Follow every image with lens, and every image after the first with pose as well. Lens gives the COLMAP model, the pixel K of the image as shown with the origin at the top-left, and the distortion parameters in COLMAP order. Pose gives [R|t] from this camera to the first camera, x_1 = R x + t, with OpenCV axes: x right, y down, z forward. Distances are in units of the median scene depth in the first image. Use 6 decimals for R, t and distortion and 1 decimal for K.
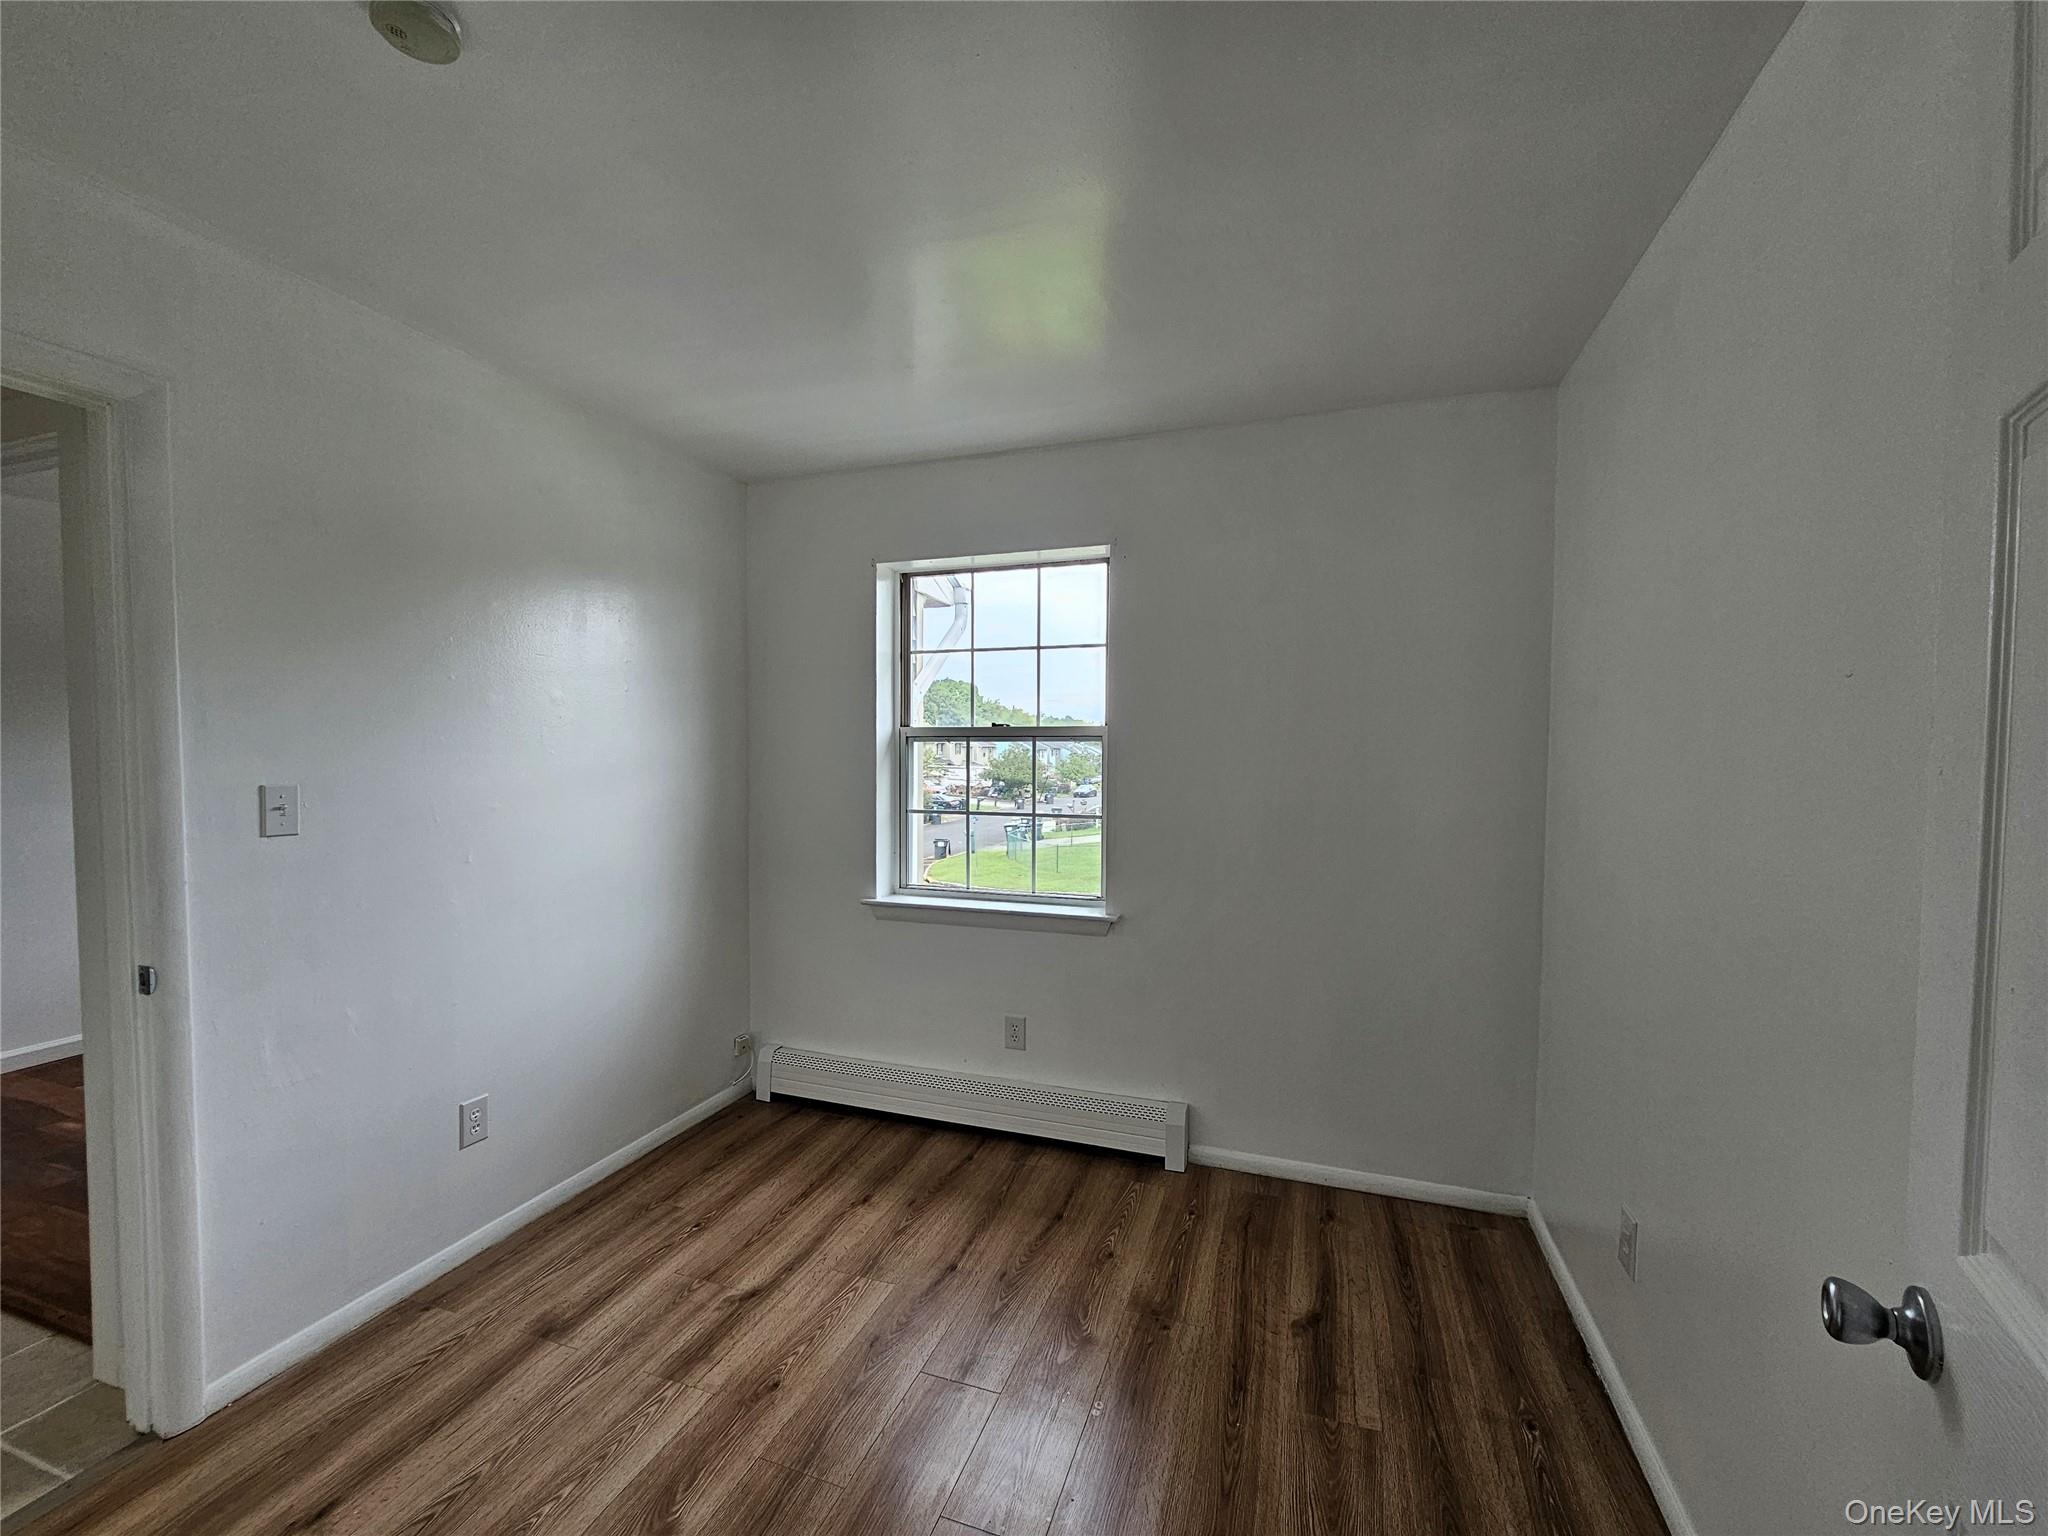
lens RADIAL K [[839.4, 0, 1022.1], [0, 839.4, 787.5], [0, 0, 1]] dist [-0.002470, 0.000036]
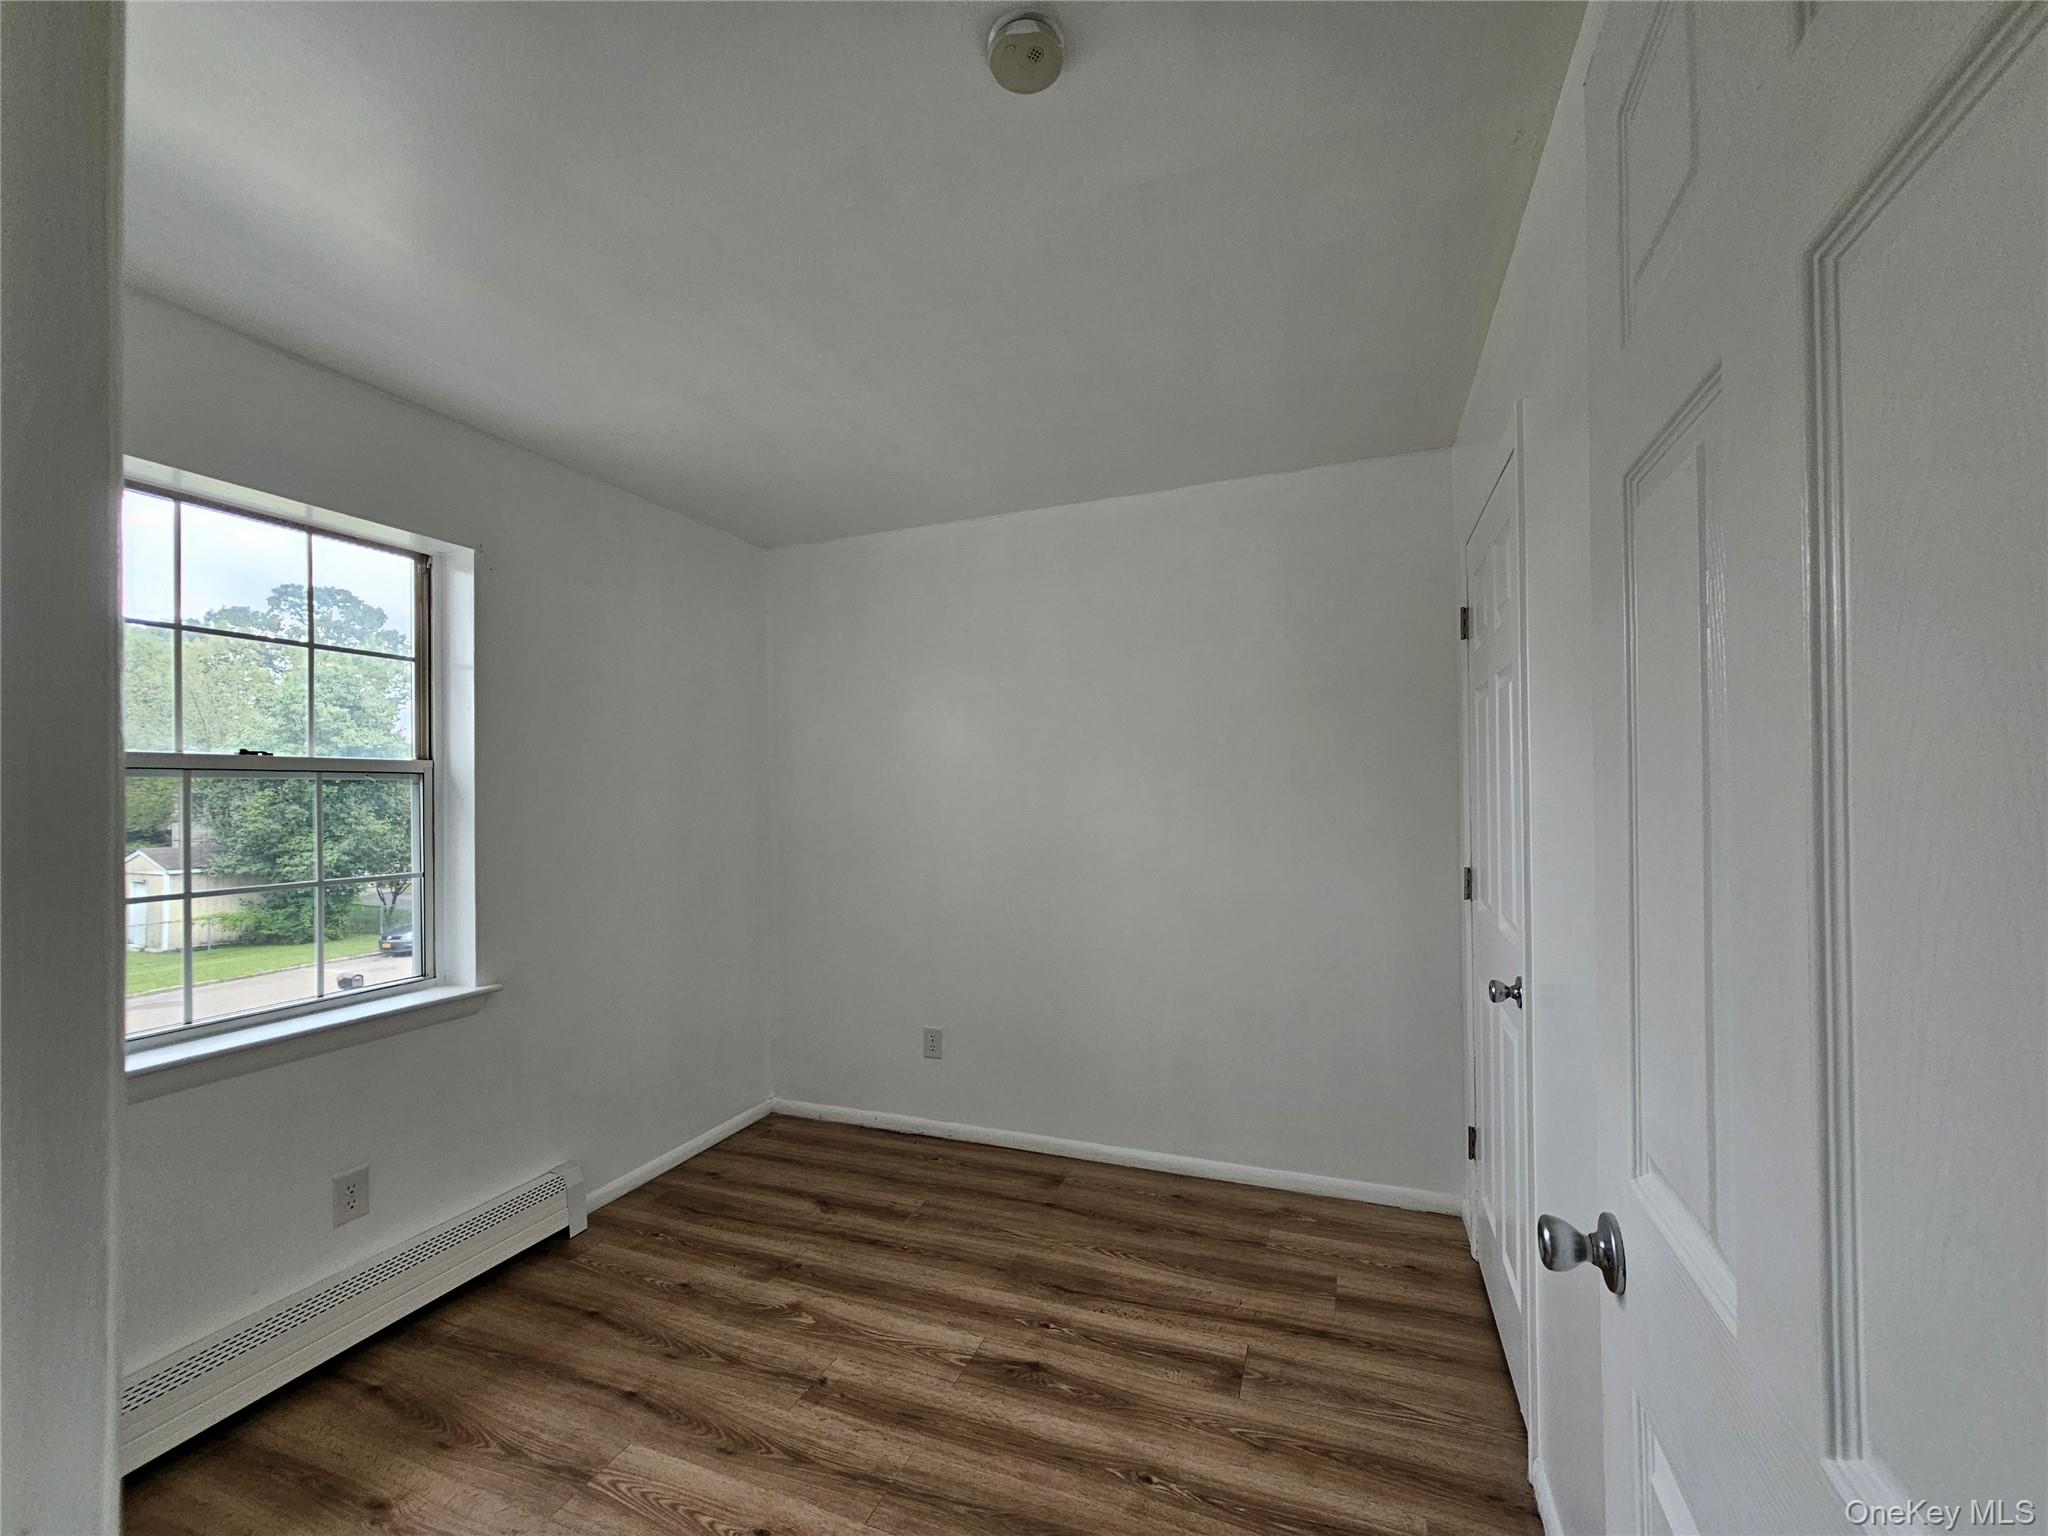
lens RADIAL K [[839.4, 0, 1022.1], [0, 839.4, 787.5], [0, 0, 1]] dist [-0.002470, 0.000036]
pose [[0.030883, 0.004472, 0.999513, -0.857905], [0.054320, 0.998505, -0.006146, -0.014444], [-0.998046, 0.054483, 0.030594, 0.506238]]
